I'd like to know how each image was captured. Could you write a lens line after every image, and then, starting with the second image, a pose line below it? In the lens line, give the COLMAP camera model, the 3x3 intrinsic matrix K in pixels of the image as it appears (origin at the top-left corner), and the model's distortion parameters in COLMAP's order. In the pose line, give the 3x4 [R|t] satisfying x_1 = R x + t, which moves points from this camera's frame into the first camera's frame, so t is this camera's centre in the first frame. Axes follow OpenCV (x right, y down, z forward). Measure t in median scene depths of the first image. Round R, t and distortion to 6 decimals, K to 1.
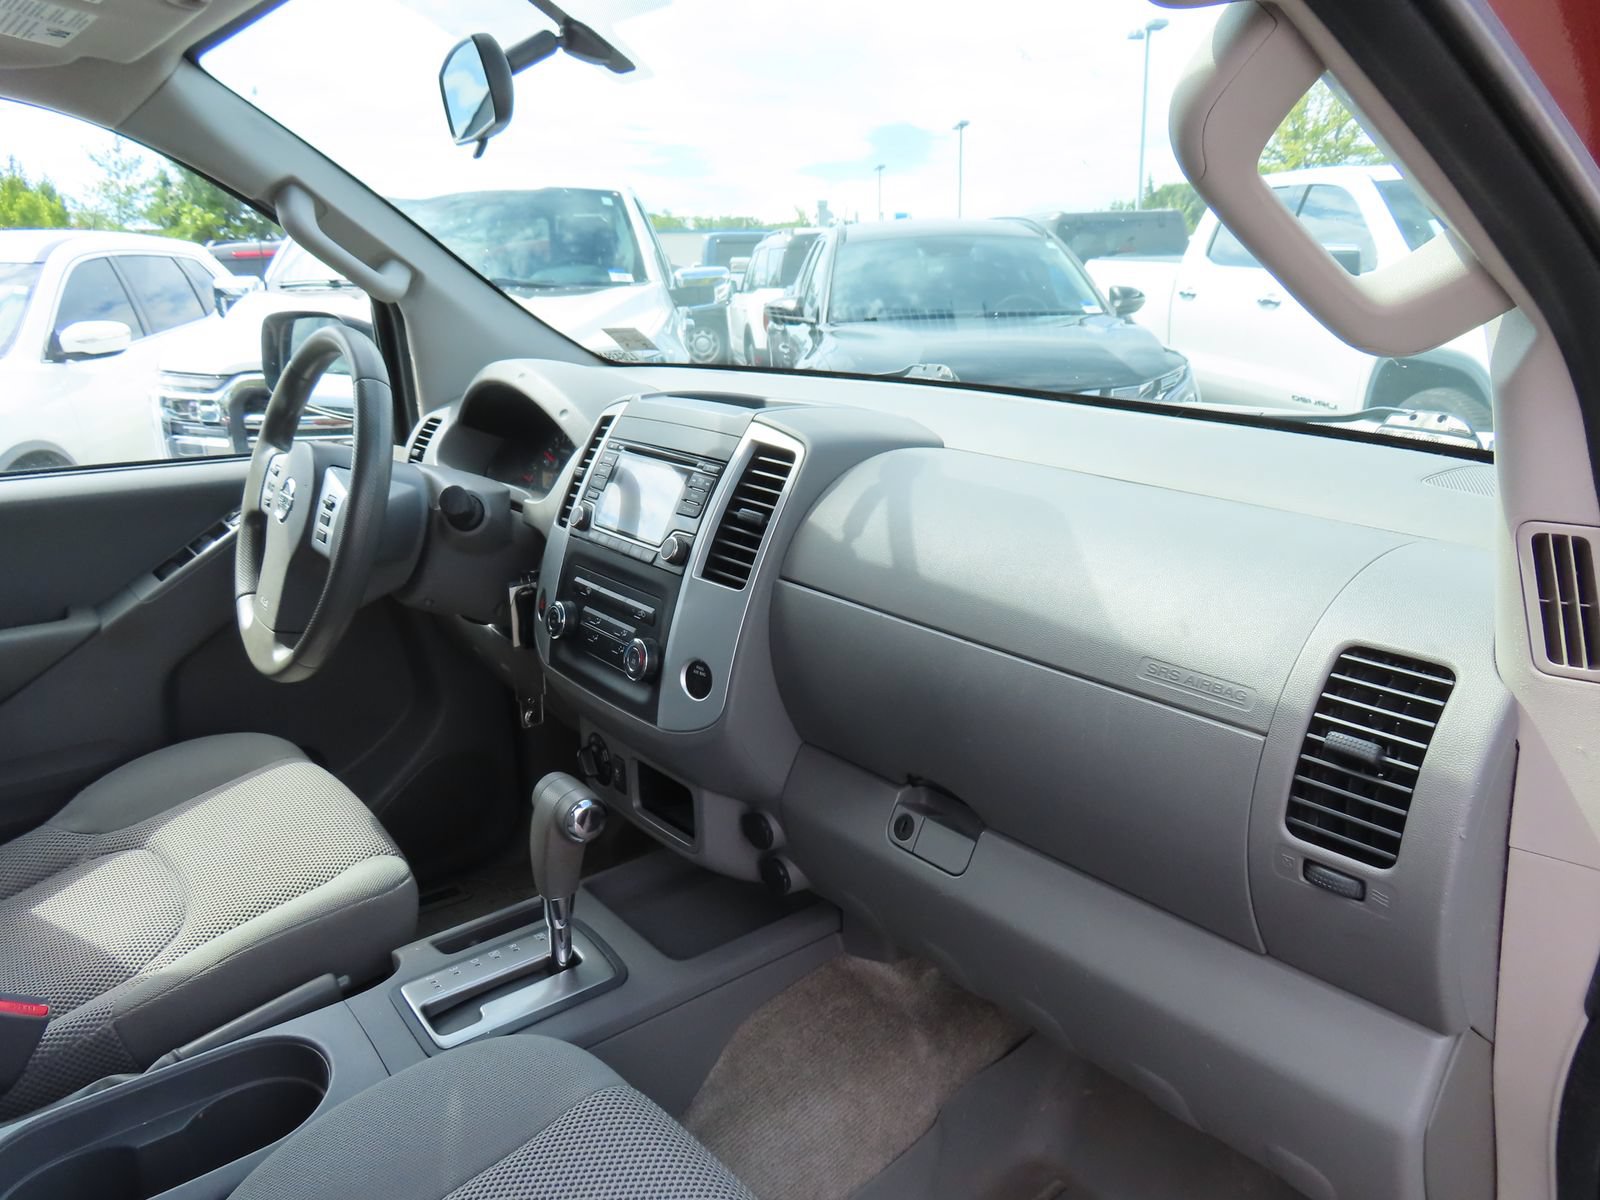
lens RADIAL K [[1148.5, 0, 802.7], [0, 1148.5, 598.5], [0, 0, 1]] dist [-0.017381, 0.011897]
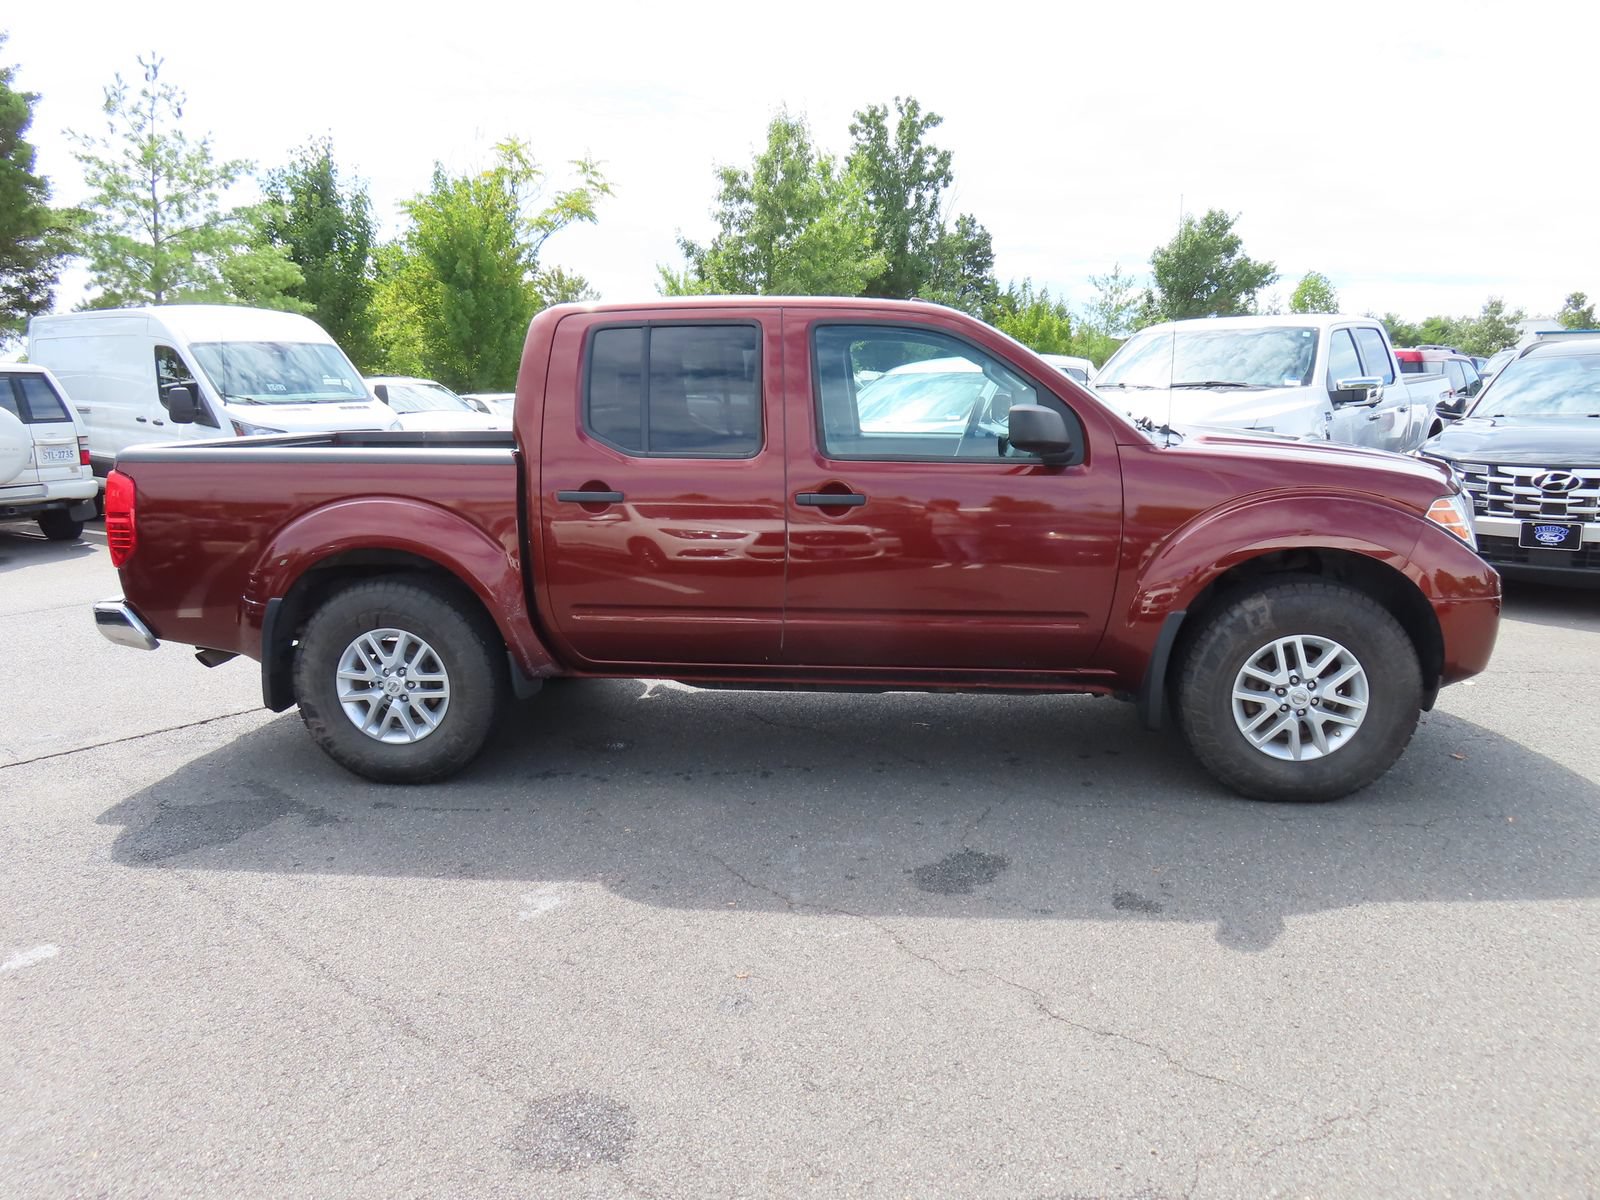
lens RADIAL K [[1148.5, 0, 806.9], [0, 1148.5, 601.6], [0, 0, 1]] dist [-0.017381, 0.011897]
pose [[0.708828, 0.137316, -0.691887, 0.075207], [-0.192387, 0.981316, -0.002339, 0.022151], [0.678639, 0.134768, 0.722002, -0.082739]]
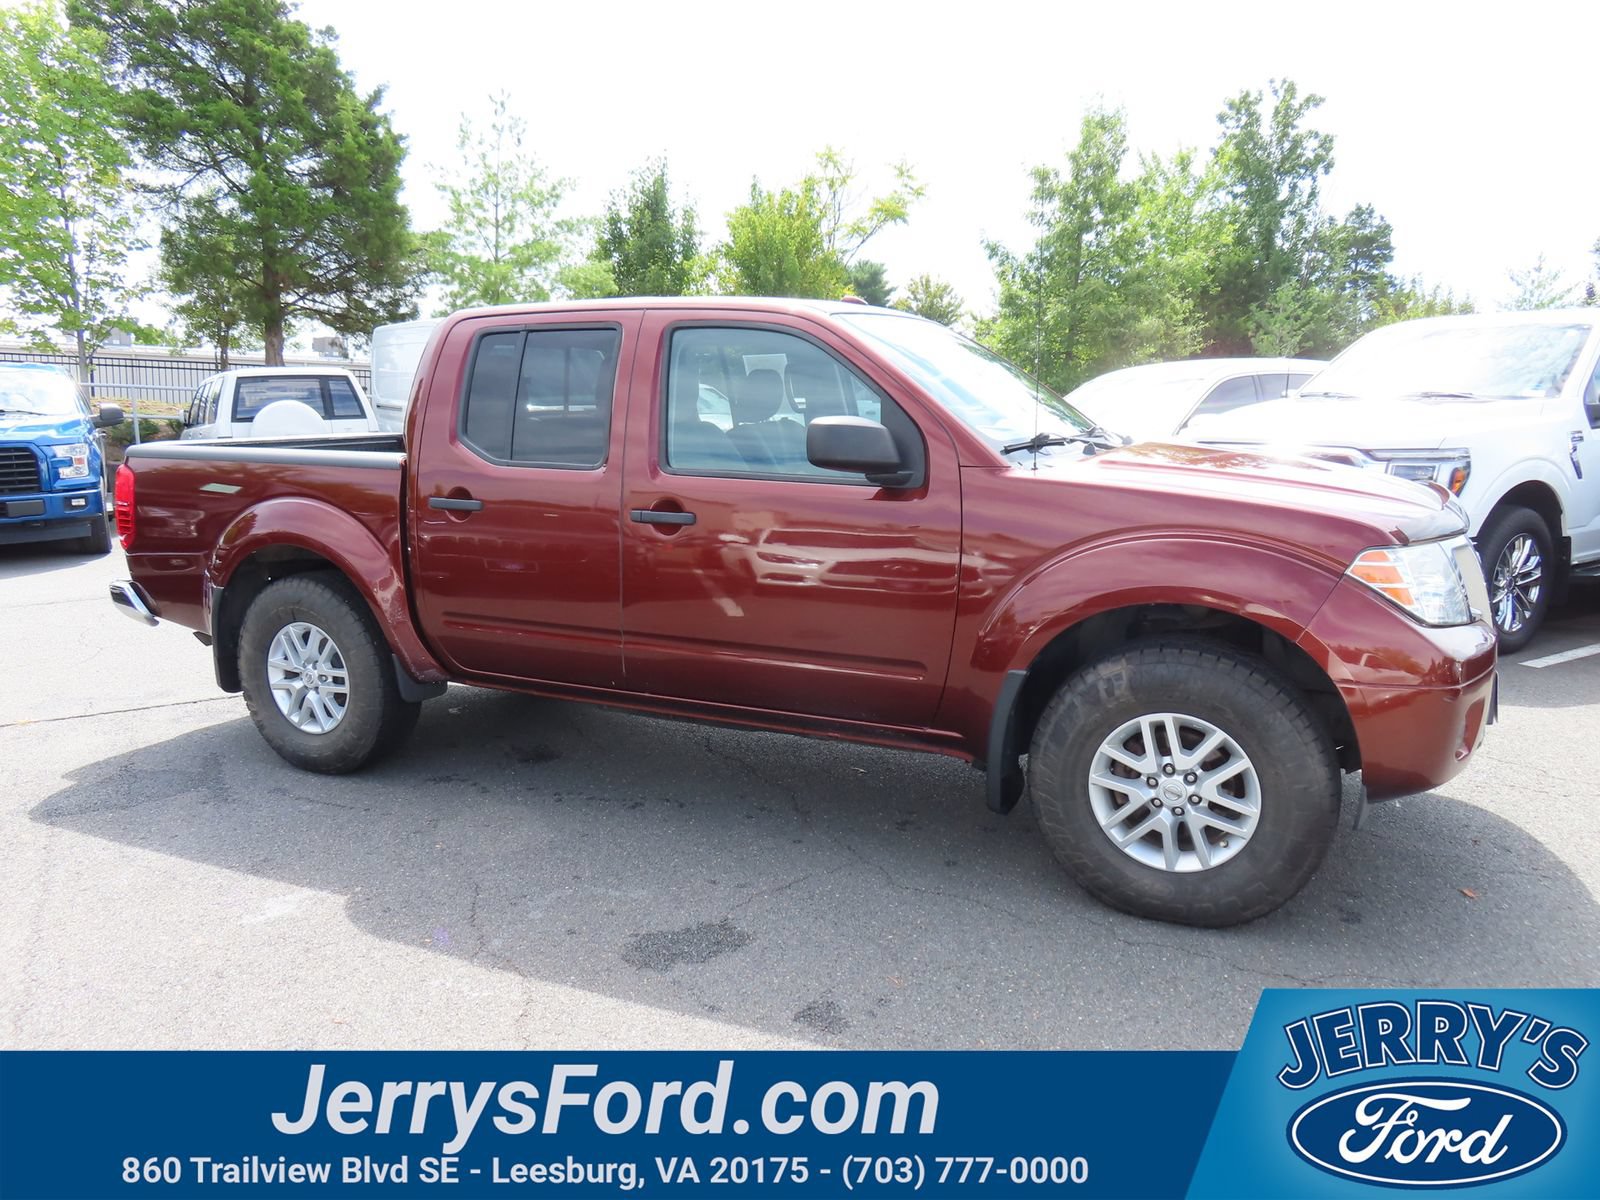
lens RADIAL K [[1148.5, 0, 810.7], [0, 1148.5, 602.0], [0, 0, 1]] dist [-0.017381, 0.011897]
pose [[0.443764, 0.173530, -0.879182, 0.095401], [-0.247715, 0.966599, 0.065751, 0.009157], [0.861226, 0.188609, 0.471928, -0.037984]]
